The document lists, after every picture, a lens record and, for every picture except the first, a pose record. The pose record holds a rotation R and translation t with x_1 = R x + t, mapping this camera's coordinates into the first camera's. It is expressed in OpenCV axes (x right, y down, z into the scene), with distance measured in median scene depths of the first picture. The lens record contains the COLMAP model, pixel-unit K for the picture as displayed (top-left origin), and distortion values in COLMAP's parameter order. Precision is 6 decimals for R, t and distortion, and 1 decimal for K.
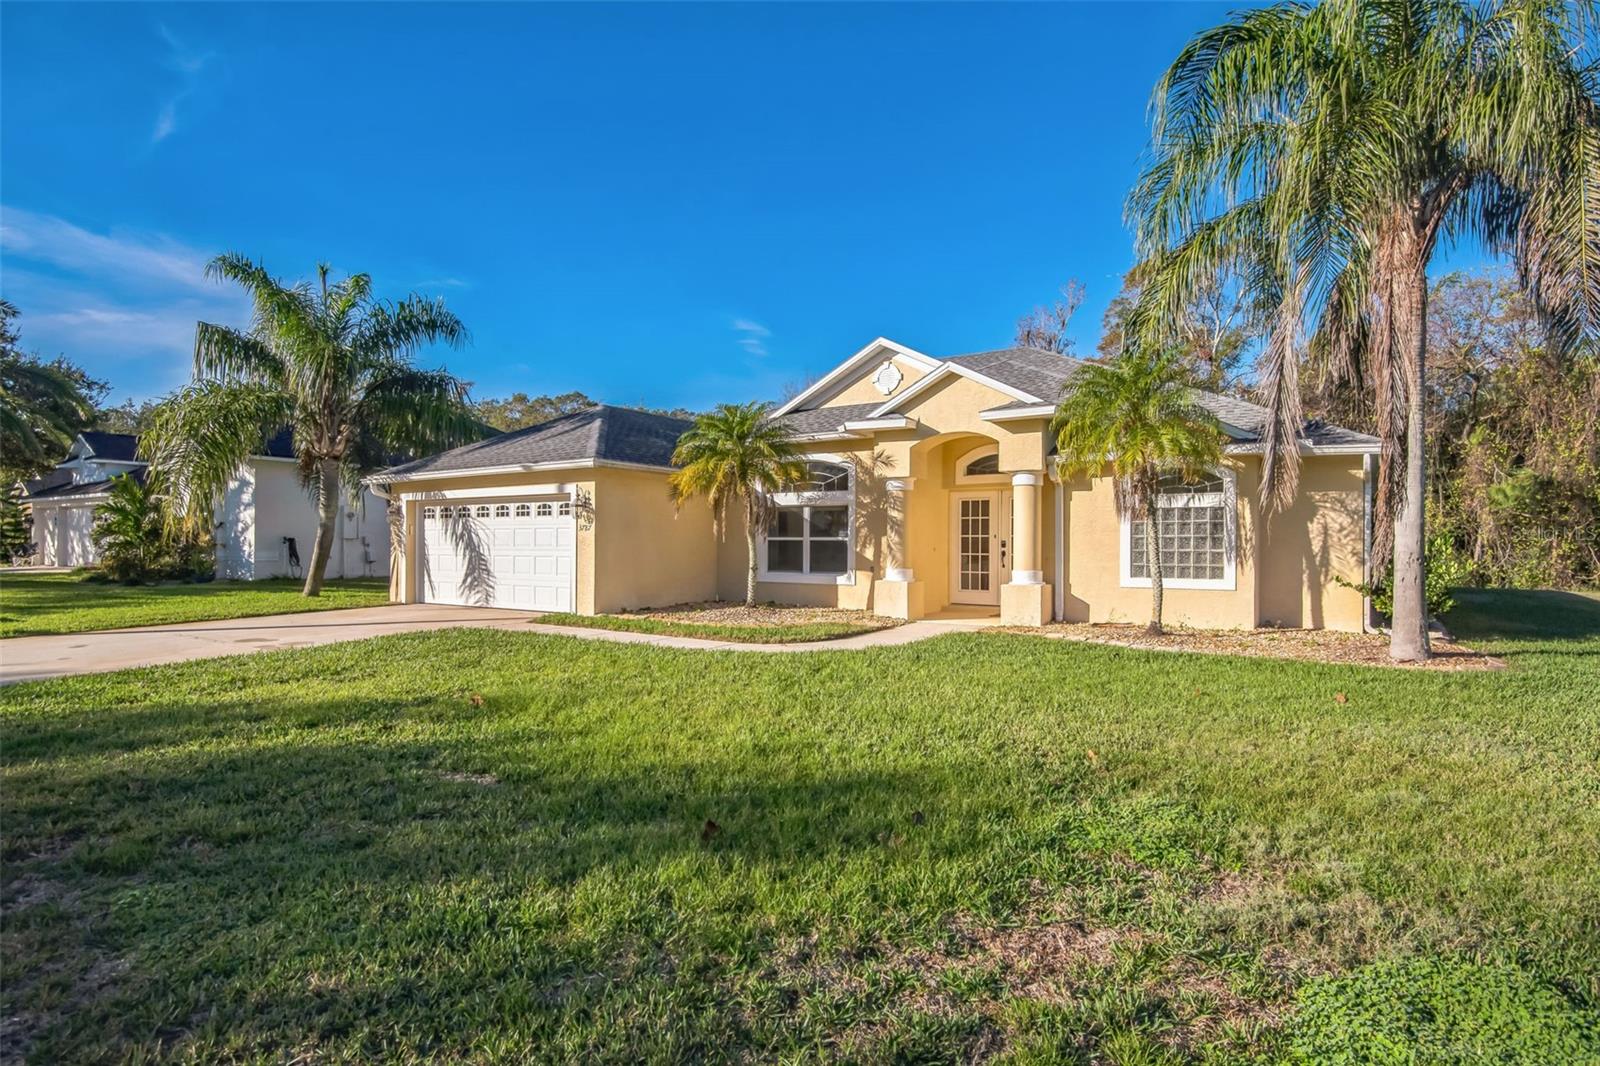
lens RADIAL K [[797.1, 0, 800.0], [0, 797.1, 533.0], [0, 0, 1]] dist [-0.034599, -0.000095]
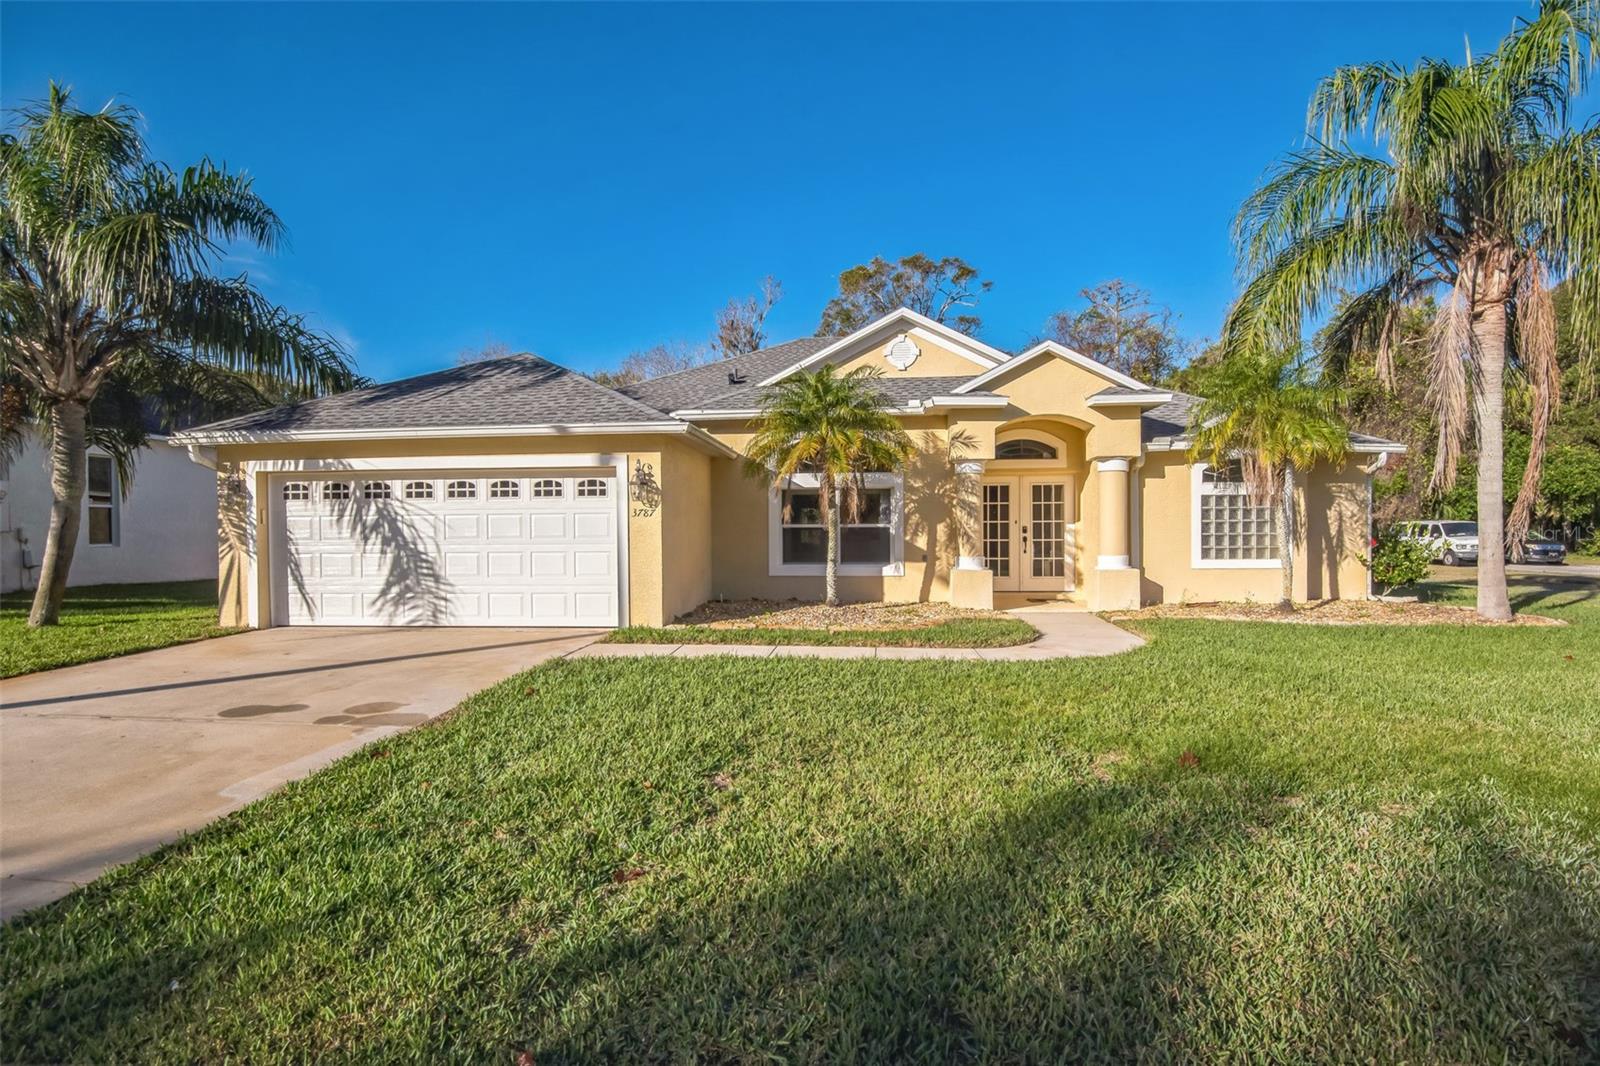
lens RADIAL K [[785.5, 0, 800.1], [0, 785.5, 566.2], [0, 0, 1]] dist [-0.029041, -0.000143]
pose [[0.890312, -0.028795, 0.454439, -0.449092], [0.002595, 0.998303, 0.058174, 0.001002], [-0.455343, -0.050614, 0.888876, 0.248234]]
